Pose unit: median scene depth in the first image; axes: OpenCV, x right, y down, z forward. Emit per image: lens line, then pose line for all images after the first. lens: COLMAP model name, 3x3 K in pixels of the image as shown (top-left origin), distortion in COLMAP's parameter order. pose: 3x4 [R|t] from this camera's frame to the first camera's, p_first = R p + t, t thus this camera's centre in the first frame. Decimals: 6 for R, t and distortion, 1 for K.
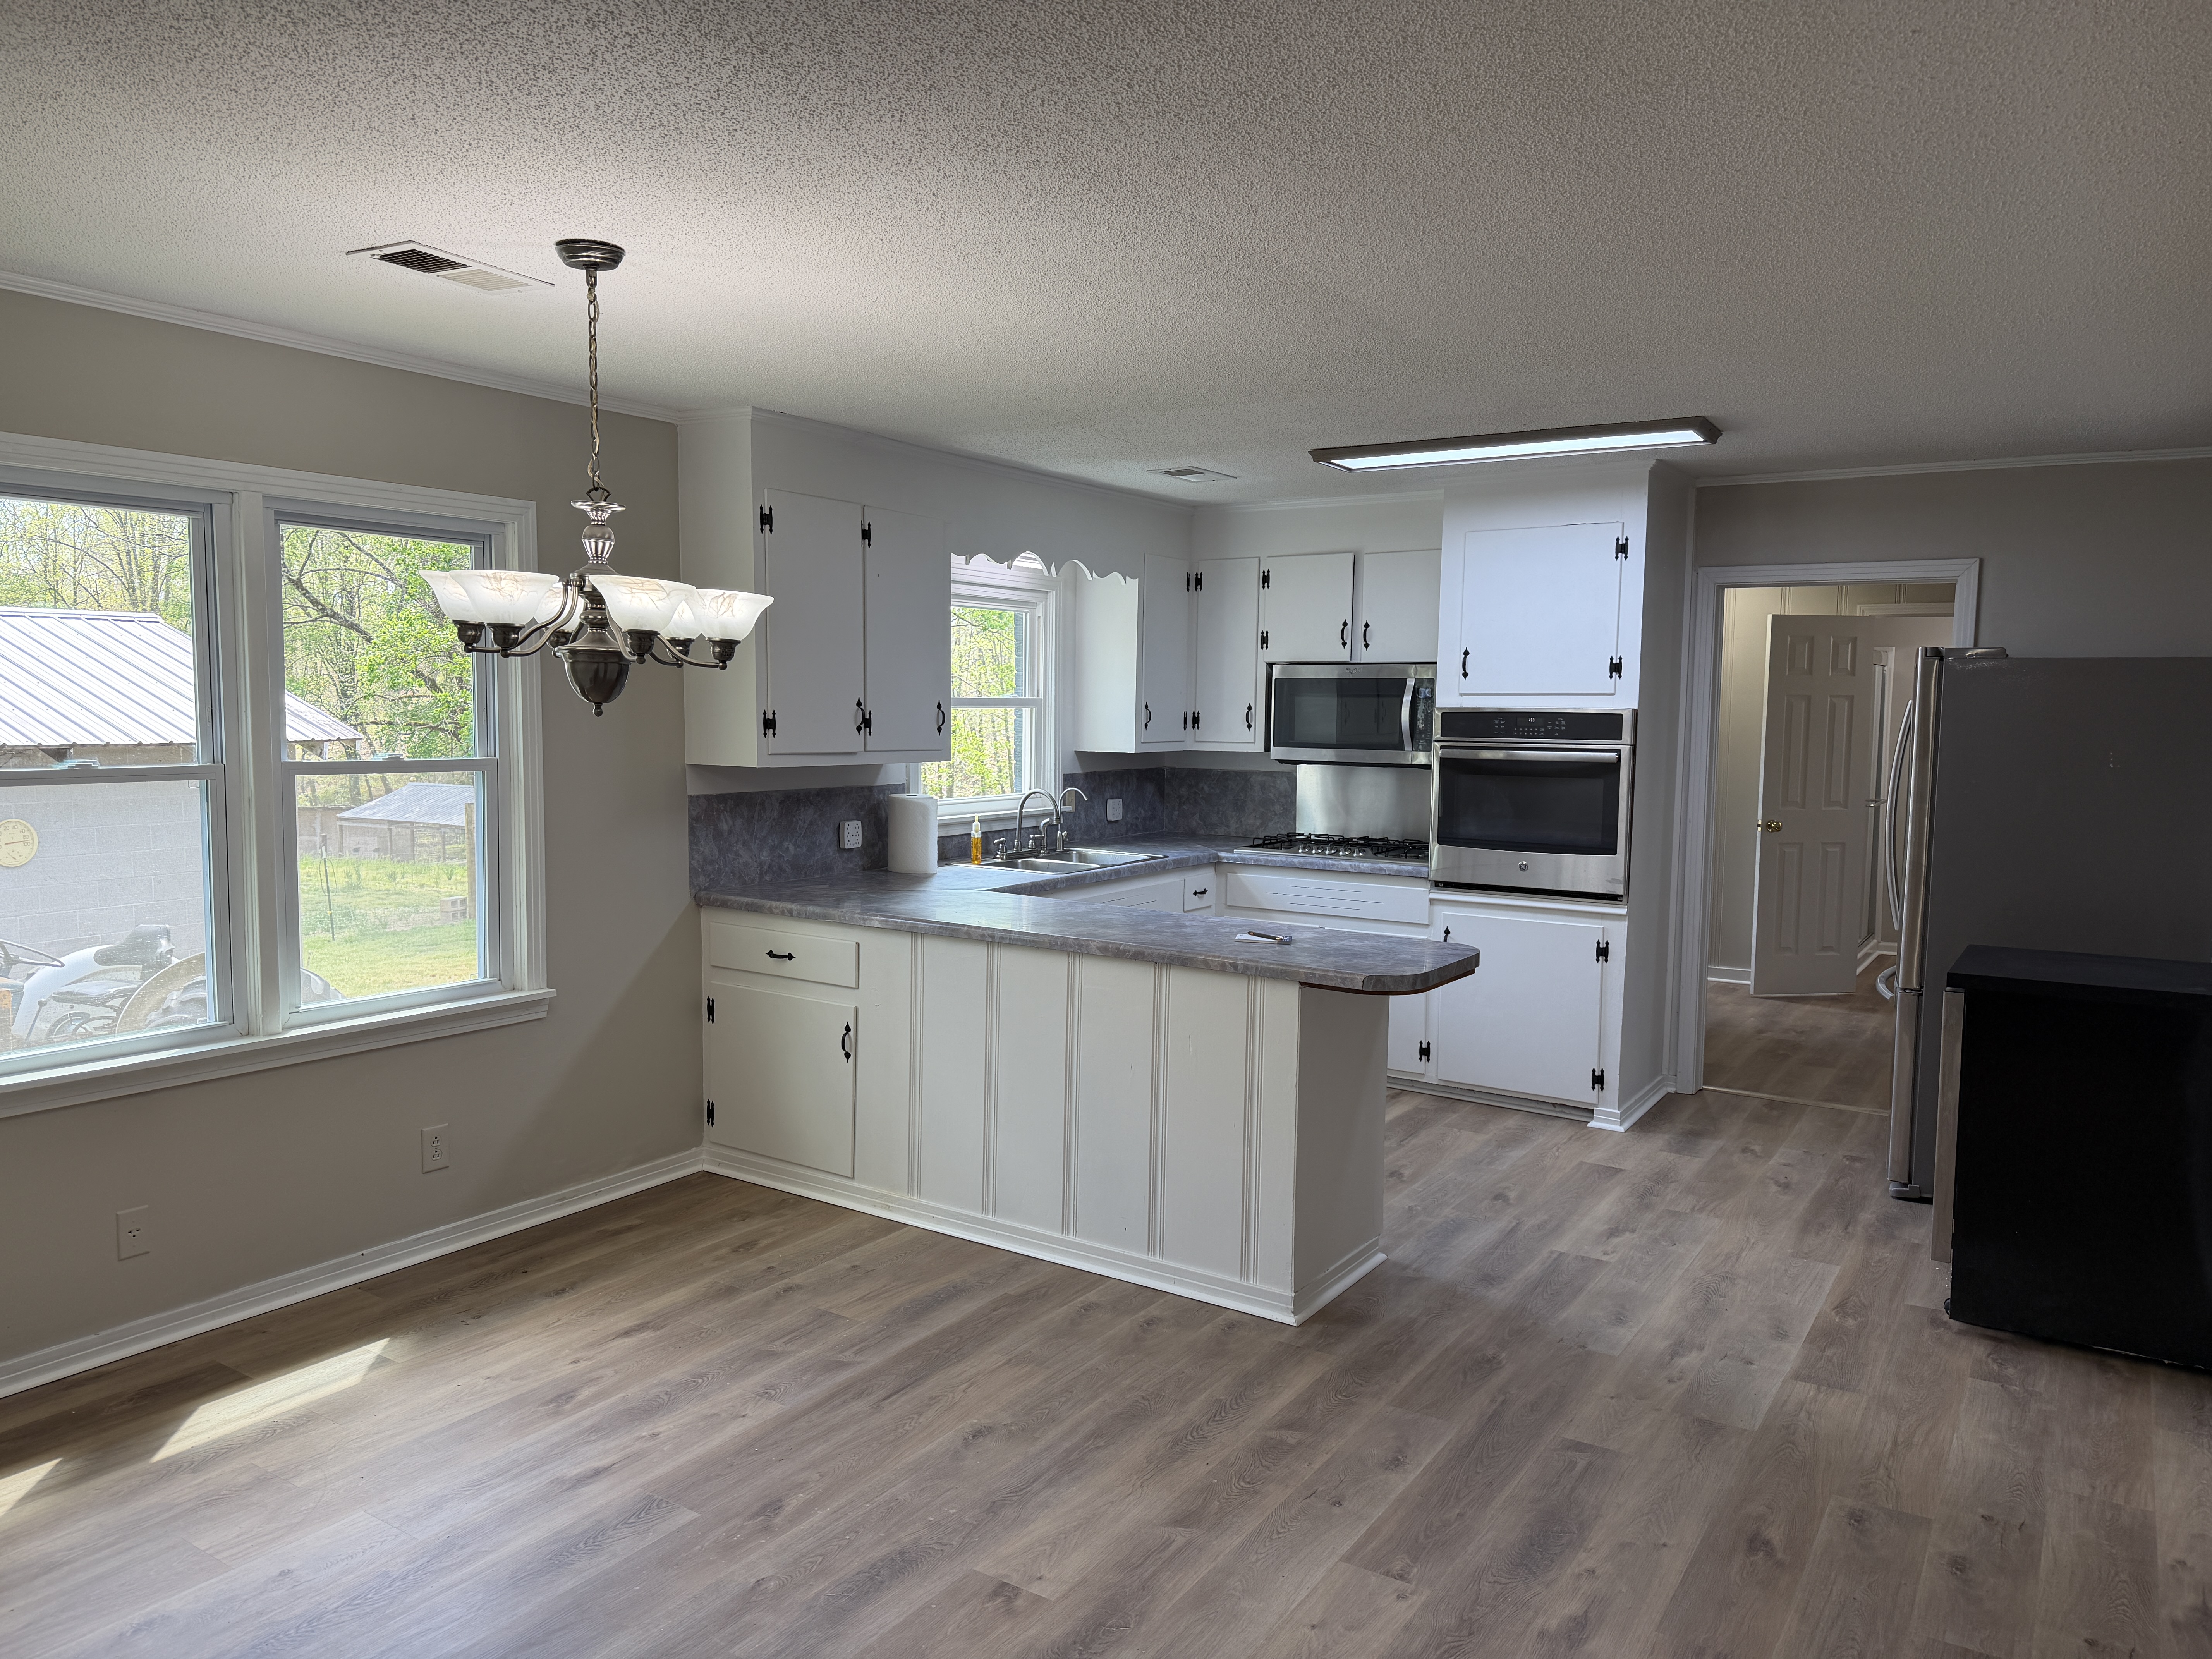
lens RADIAL K [[1508.1, 0, 1081.1], [0, 1508.1, 837.1], [0, 0, 1]] dist [0.066965, 0.000025]
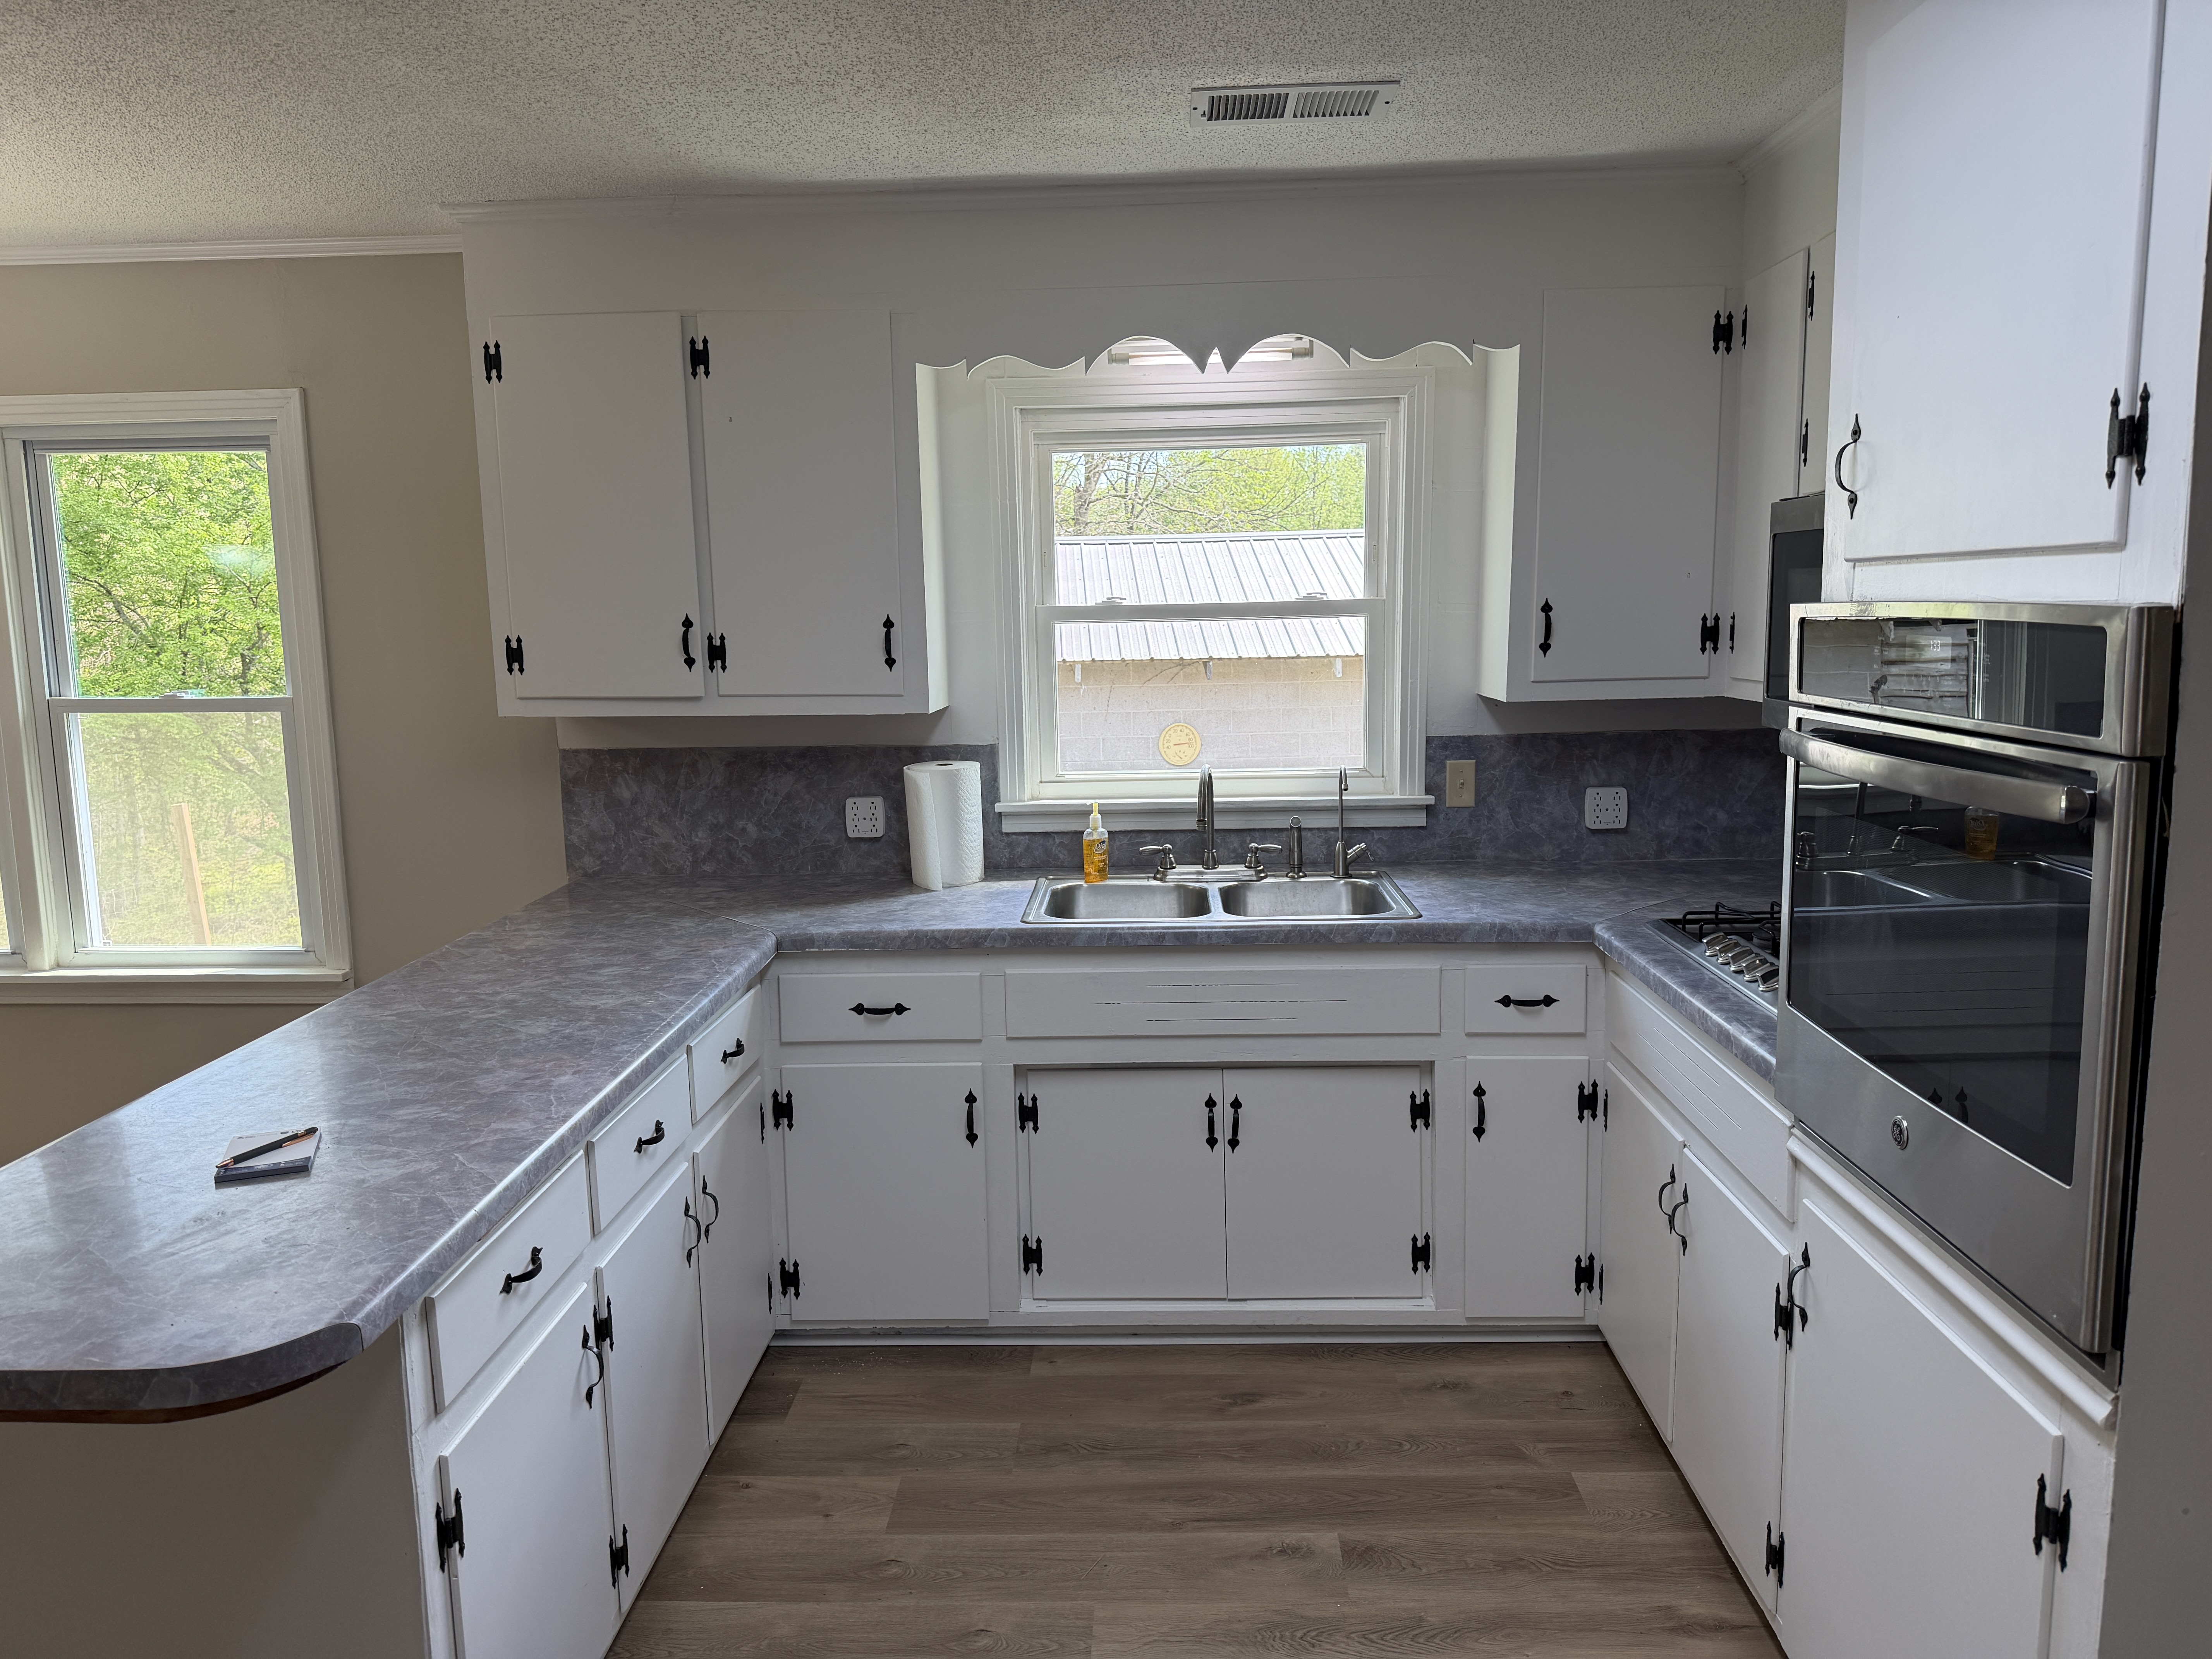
lens RADIAL K [[1535.1, 0, 1105.0], [0, 1535.1, 825.2], [0, 0, 1]] dist [0.100135, -0.155563]
pose [[0.525408, 0.099392, -0.845025, 0.413271], [-0.050136, 0.995045, 0.085865, -0.053198], [0.849372, -0.002748, 0.527788, 0.622444]]
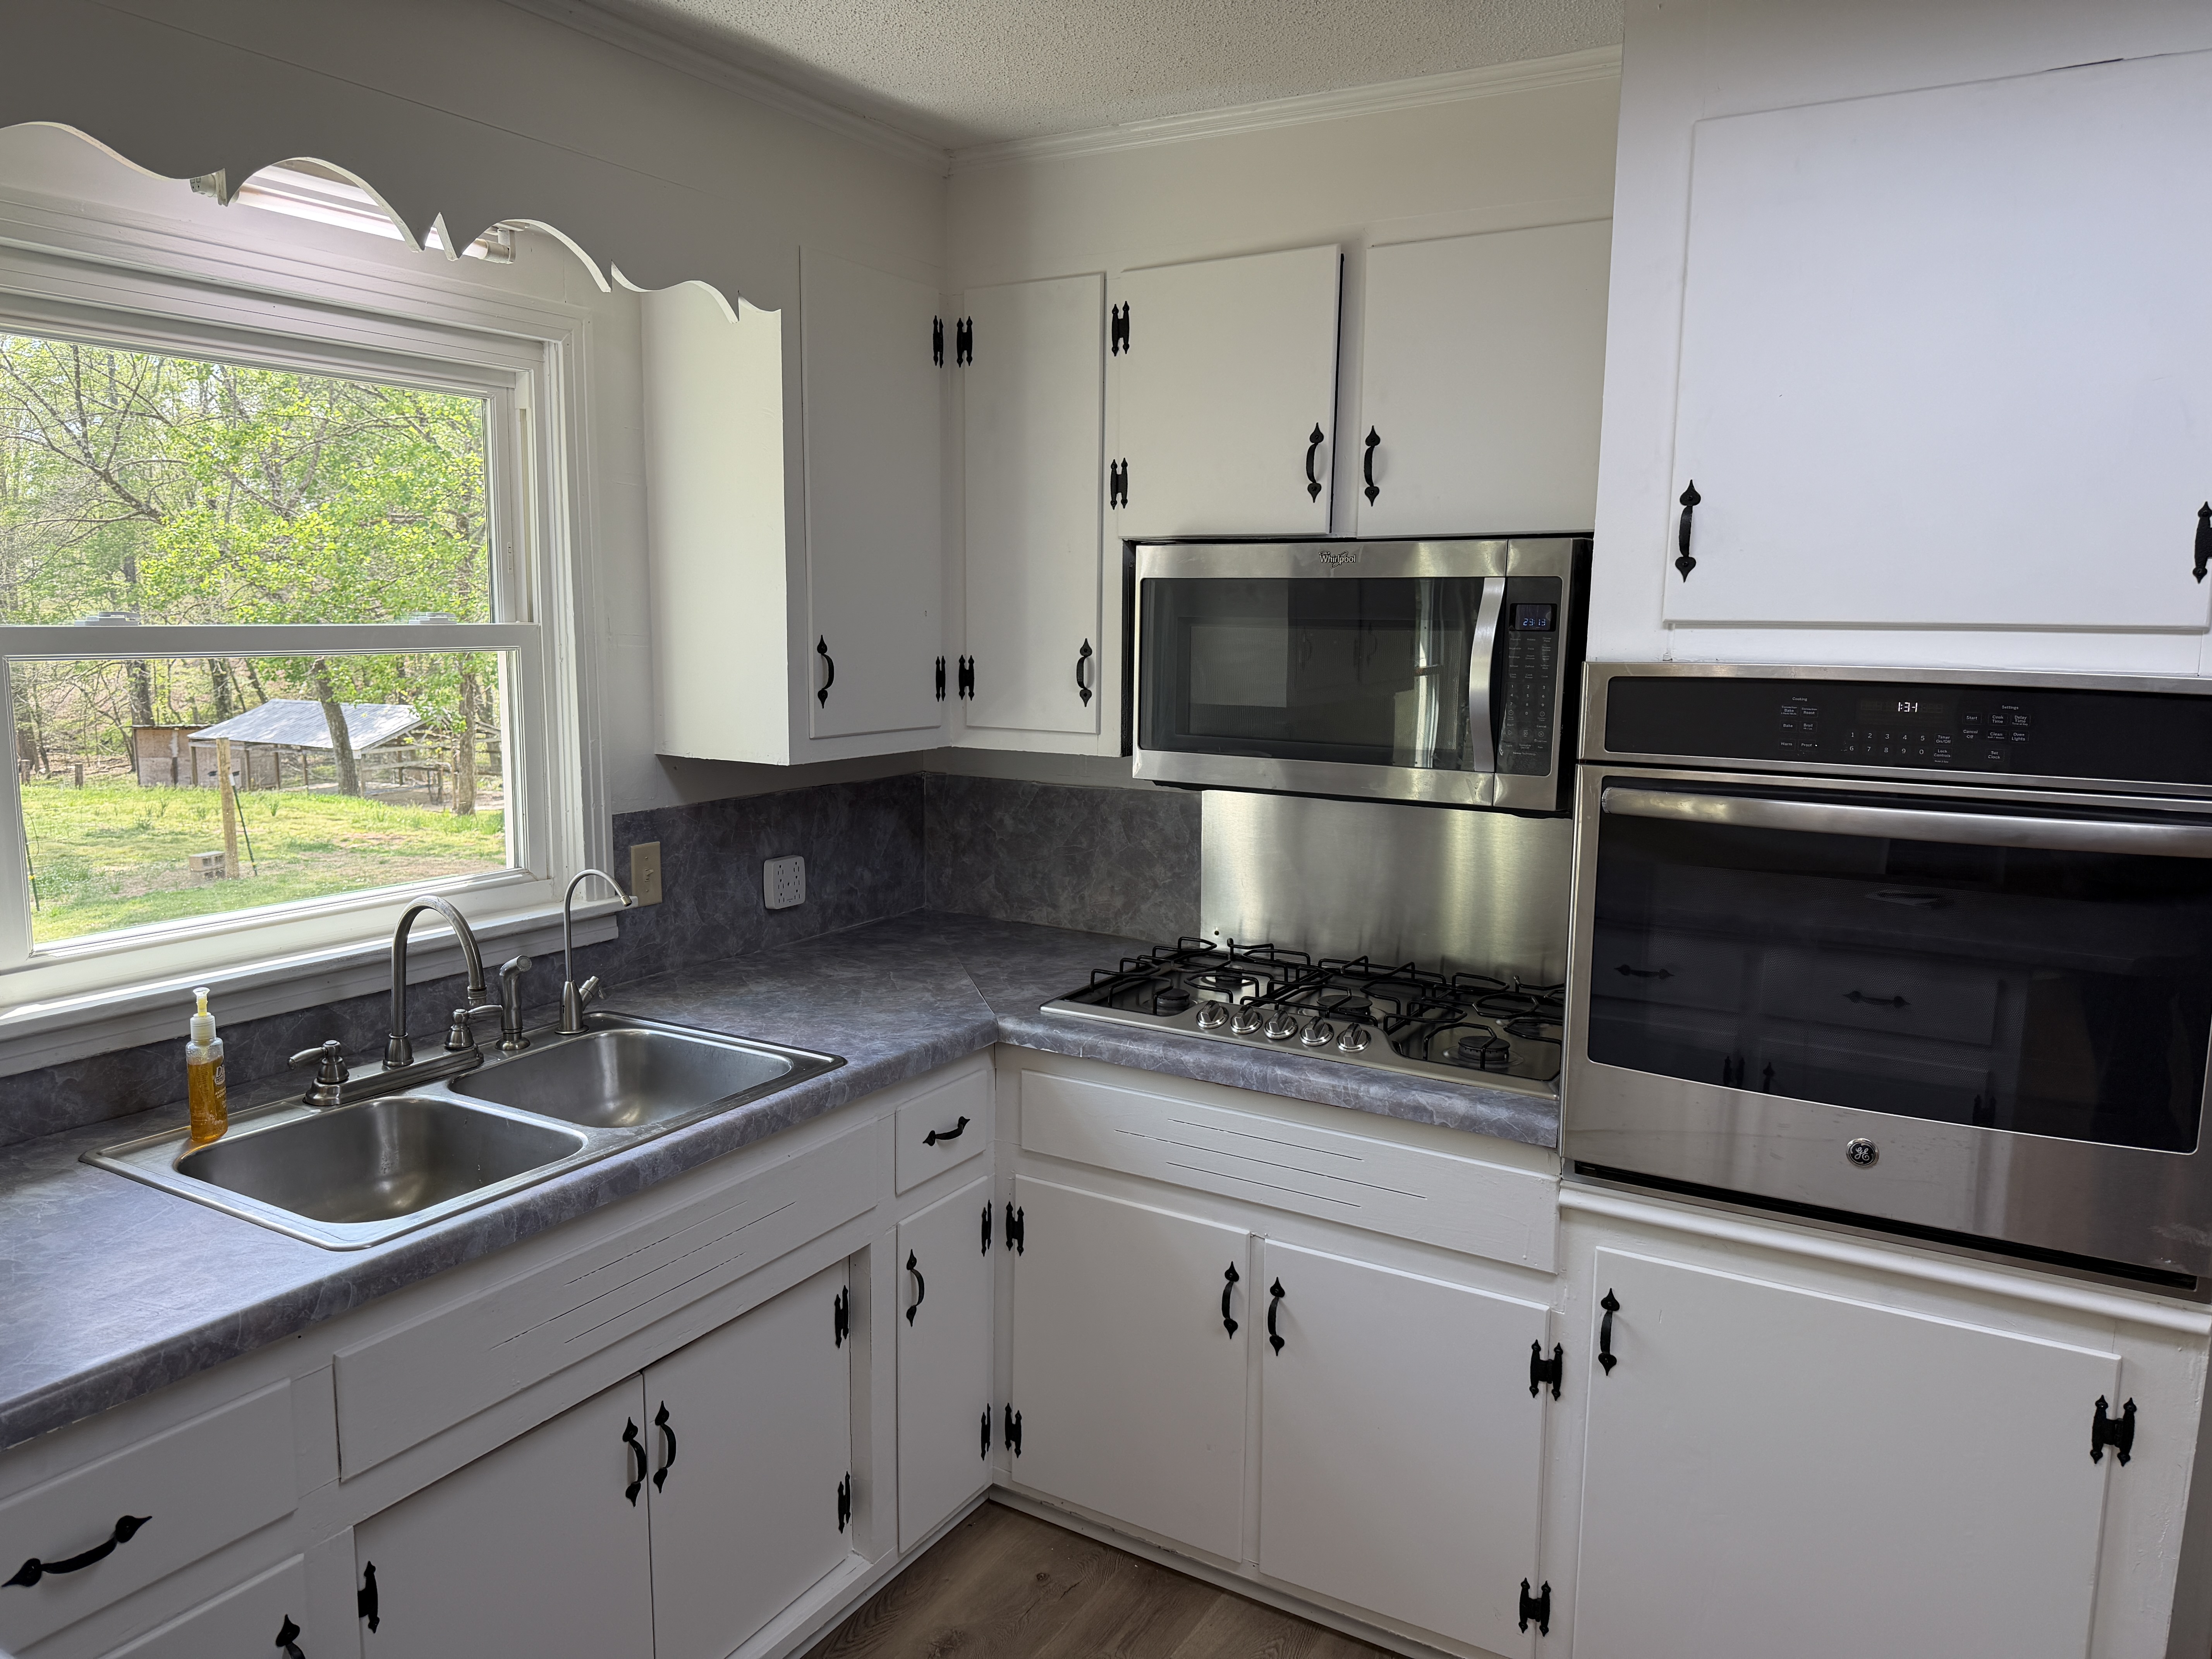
lens RADIAL K [[1535.1, 0, 1105.0], [0, 1535.1, 825.2], [0, 0, 1]] dist [0.100135, -0.155563]
pose [[0.998531, -0.006346, 0.053802, 0.097693], [0.003704, 0.998789, 0.049056, -0.060569], [-0.054048, -0.048785, 0.997346, 0.599314]]
